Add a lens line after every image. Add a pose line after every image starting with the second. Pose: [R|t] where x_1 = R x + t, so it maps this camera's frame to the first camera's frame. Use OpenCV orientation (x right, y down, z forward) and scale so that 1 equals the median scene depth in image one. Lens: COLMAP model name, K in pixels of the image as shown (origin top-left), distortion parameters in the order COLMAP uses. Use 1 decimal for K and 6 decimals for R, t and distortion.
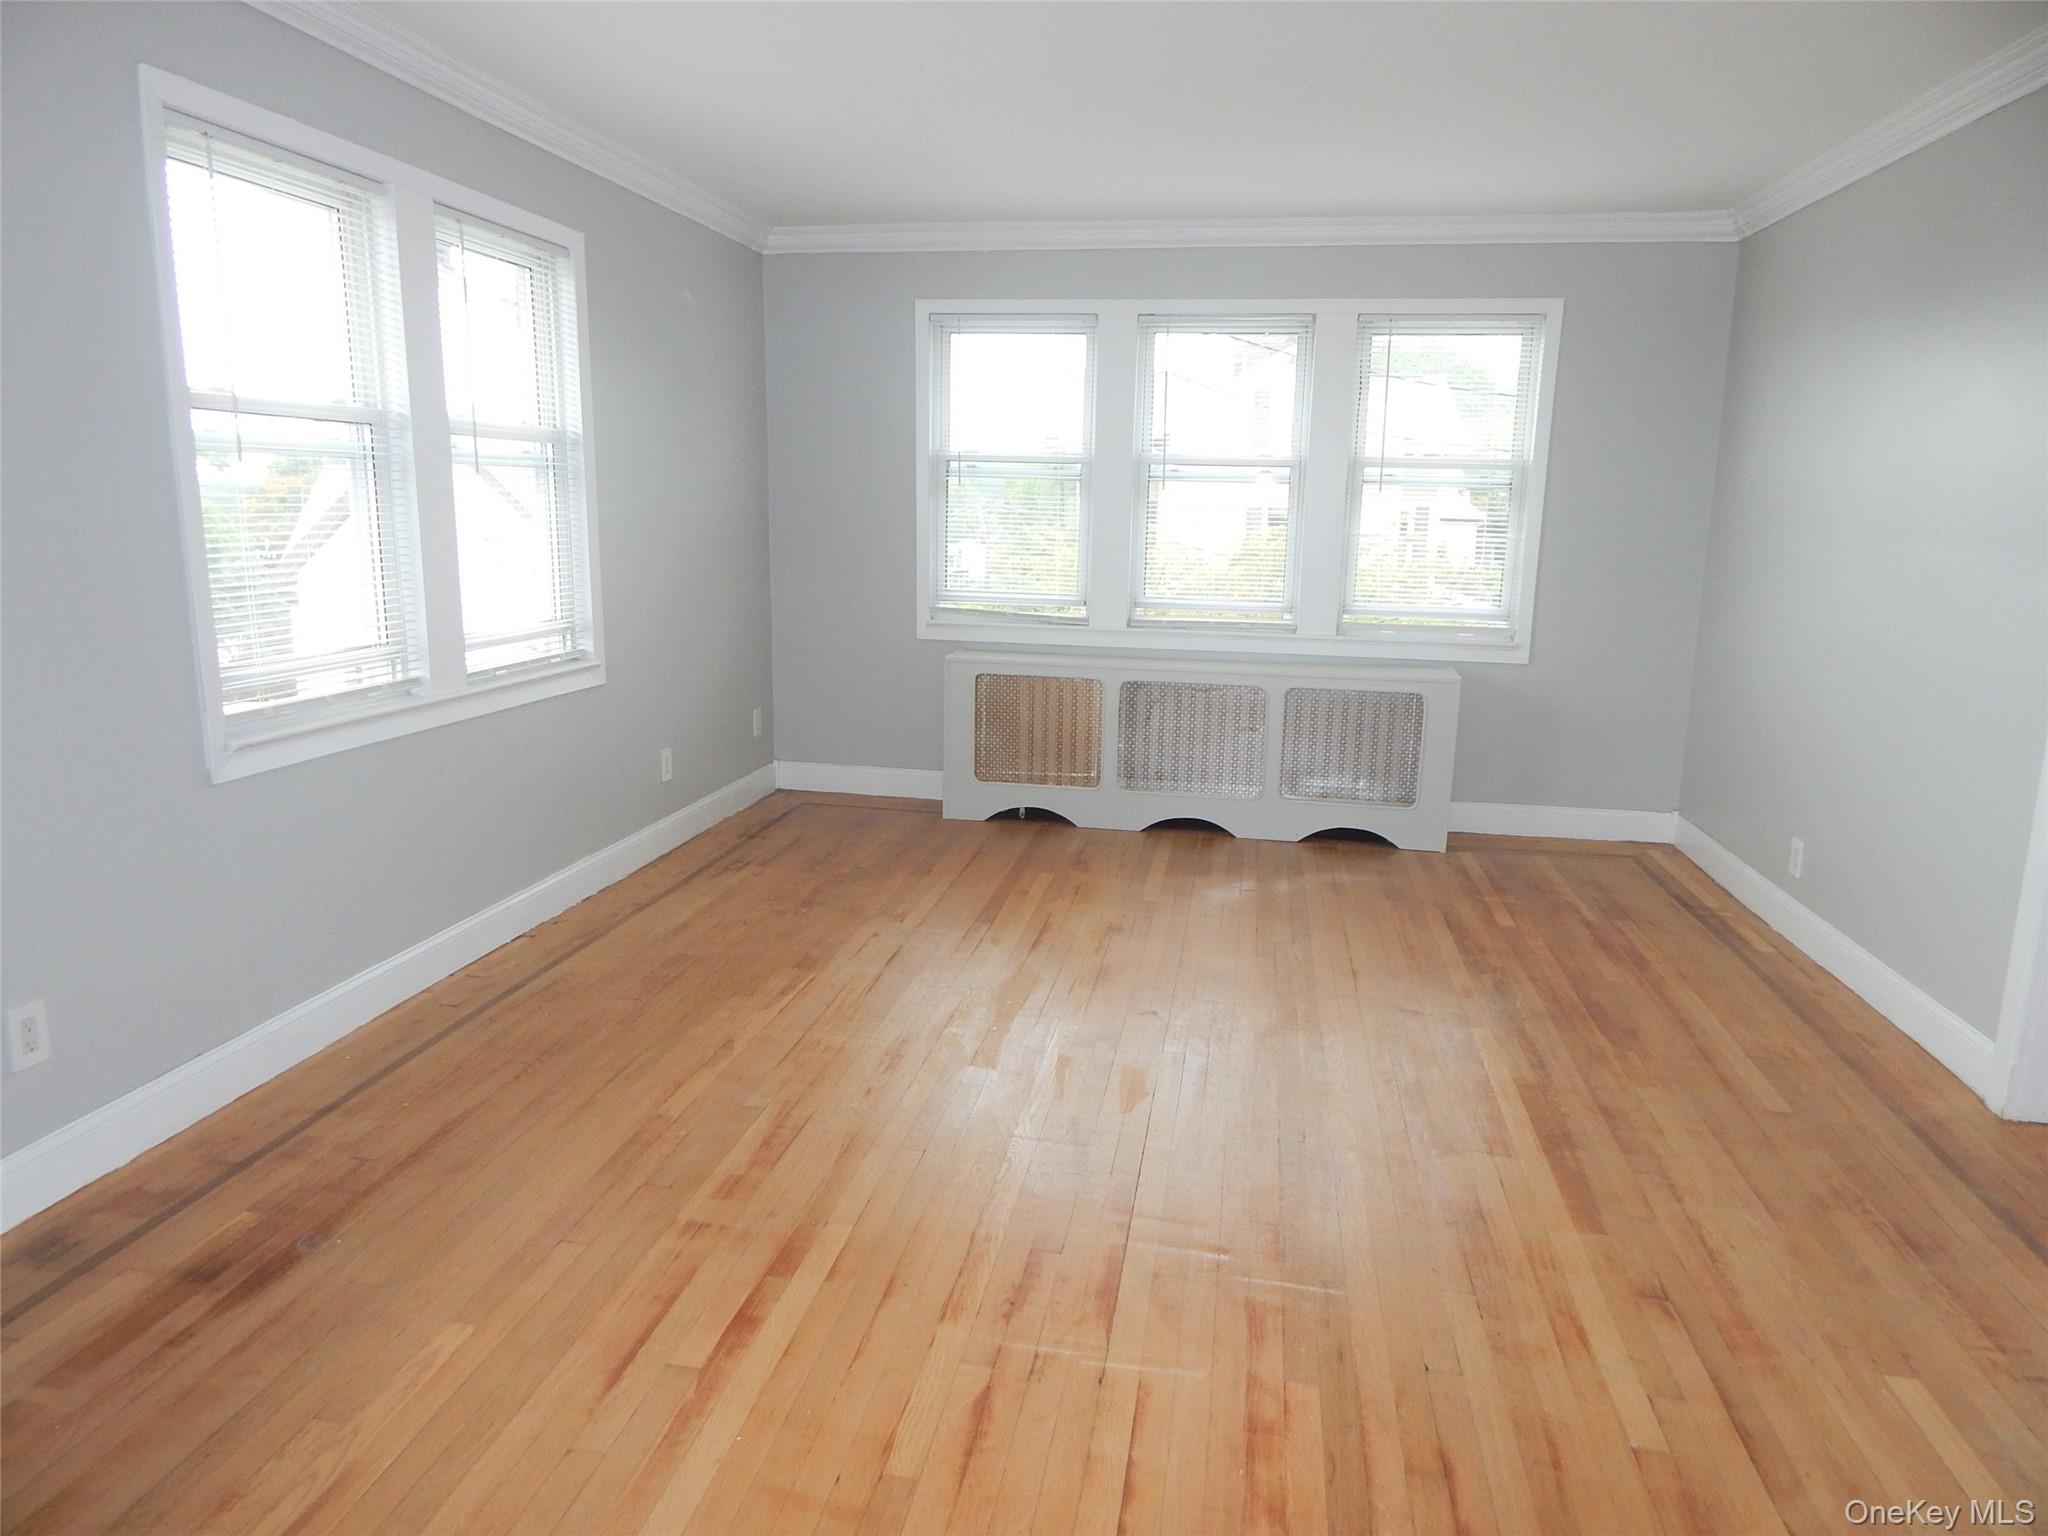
lens RADIAL K [[1331.7, 0, 1024.0], [0, 1331.7, 768.0], [0, 0, 1]] dist [0.002437, -0.007874]
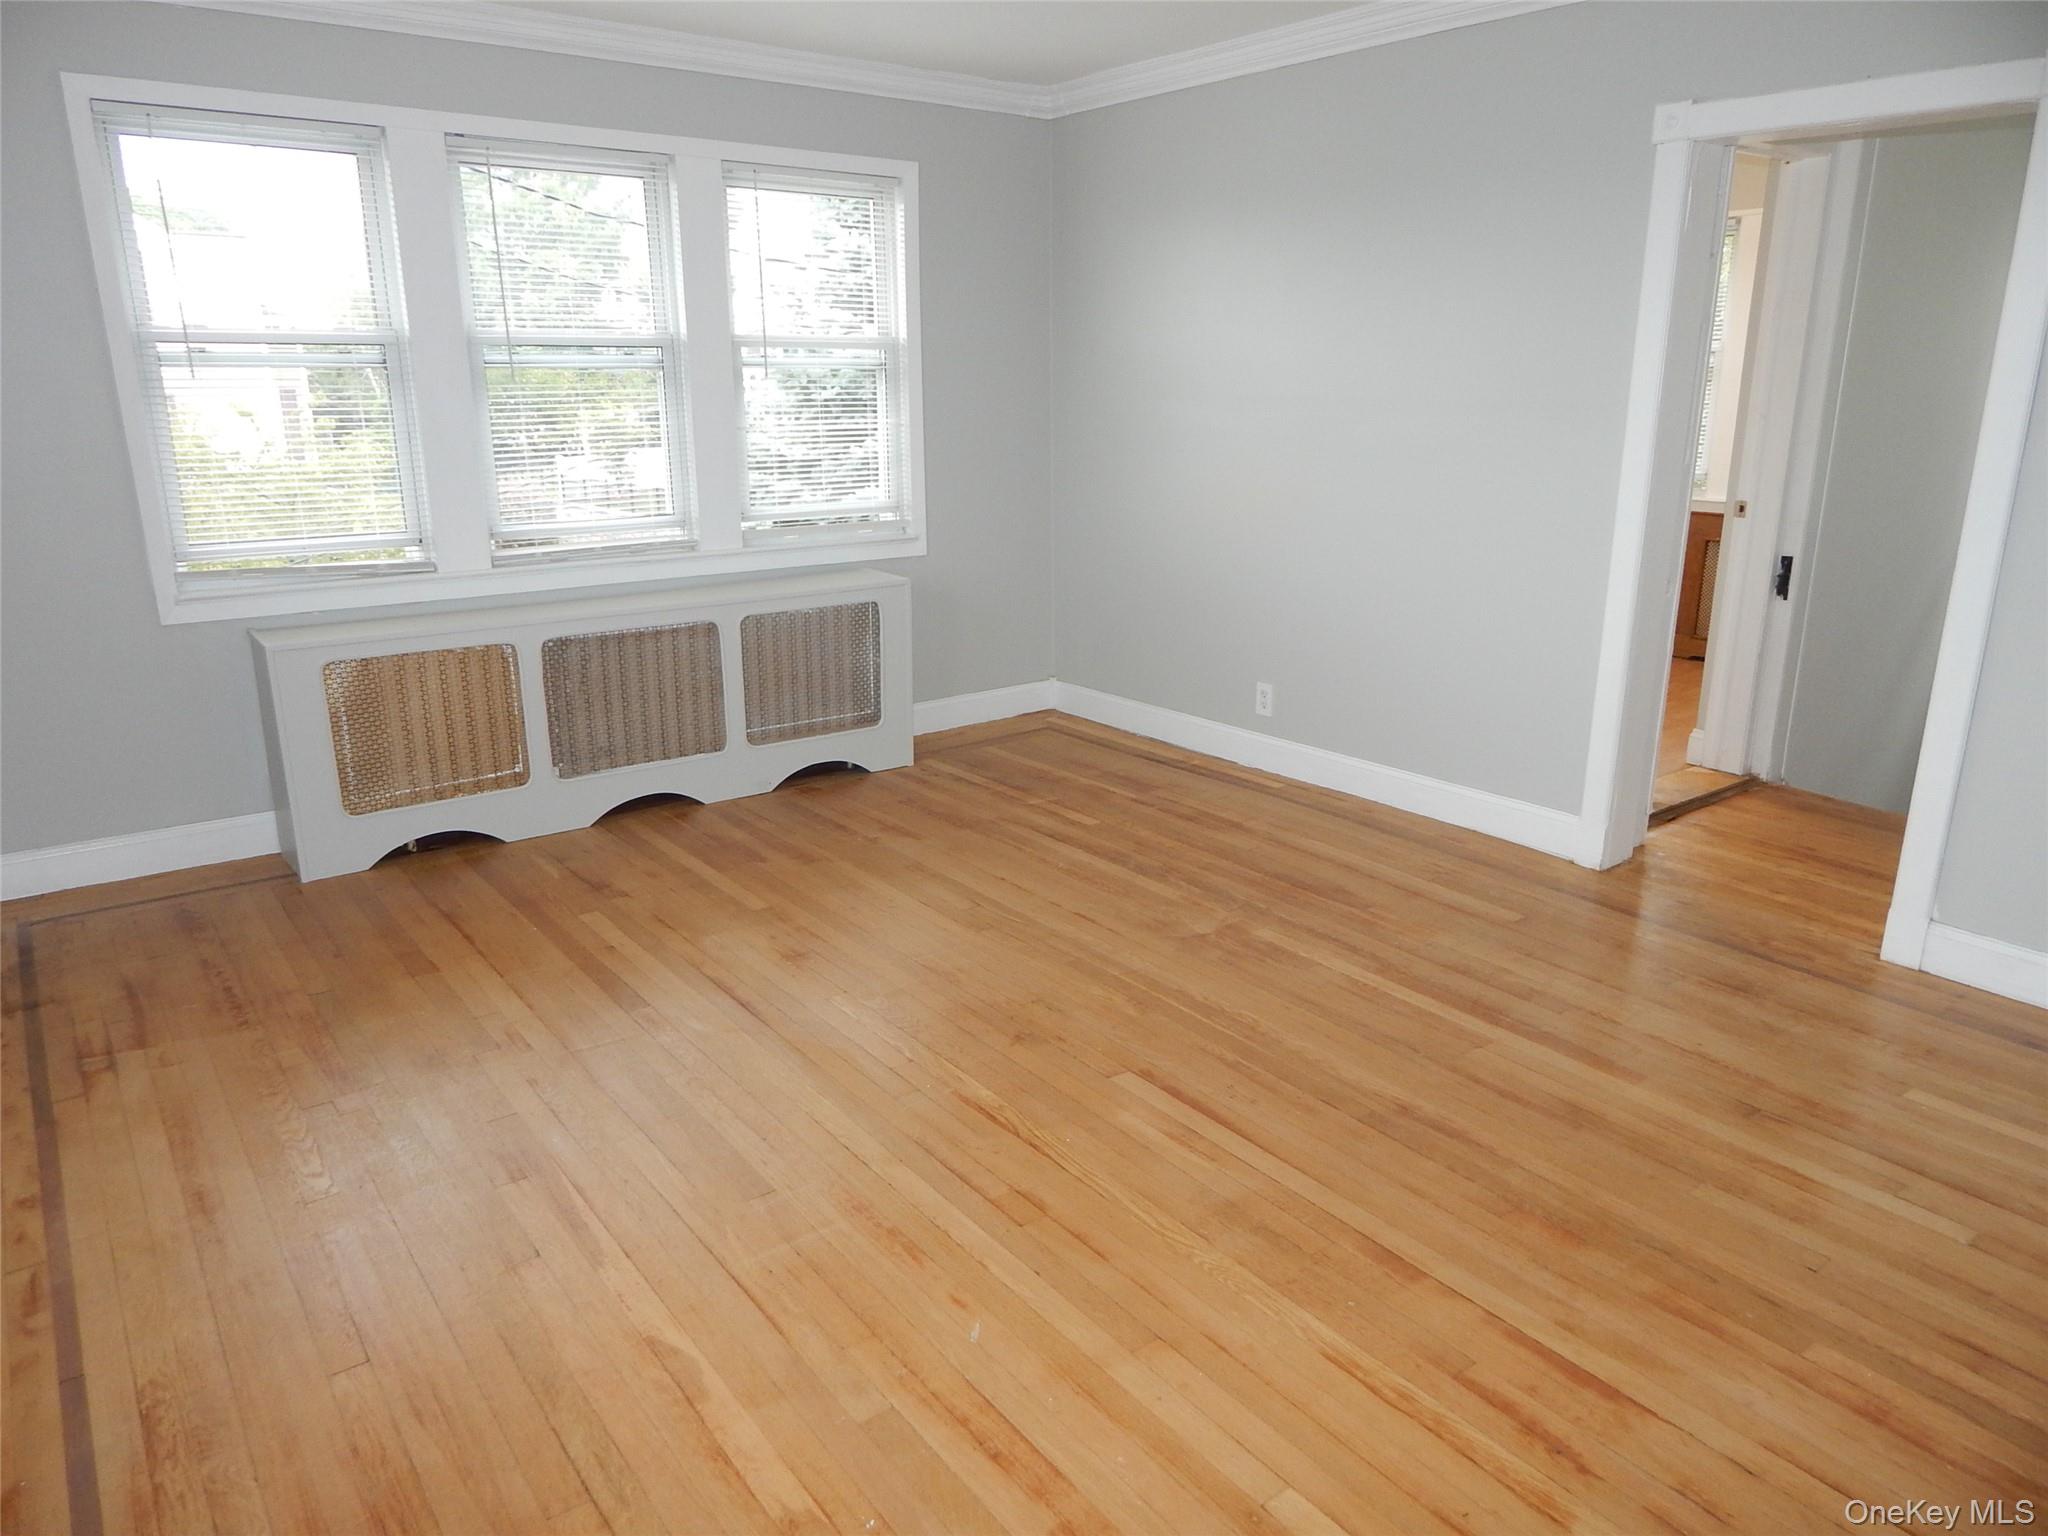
lens RADIAL K [[1331.7, 0, 1024.0], [0, 1331.7, 768.0], [0, 0, 1]] dist [0.002437, -0.007874]
pose [[0.686407, -0.226388, 0.691082, -0.310890], [0.164161, 0.974016, 0.156023, -0.075670], [-0.708447, 0.006354, 0.705735, 0.307181]]
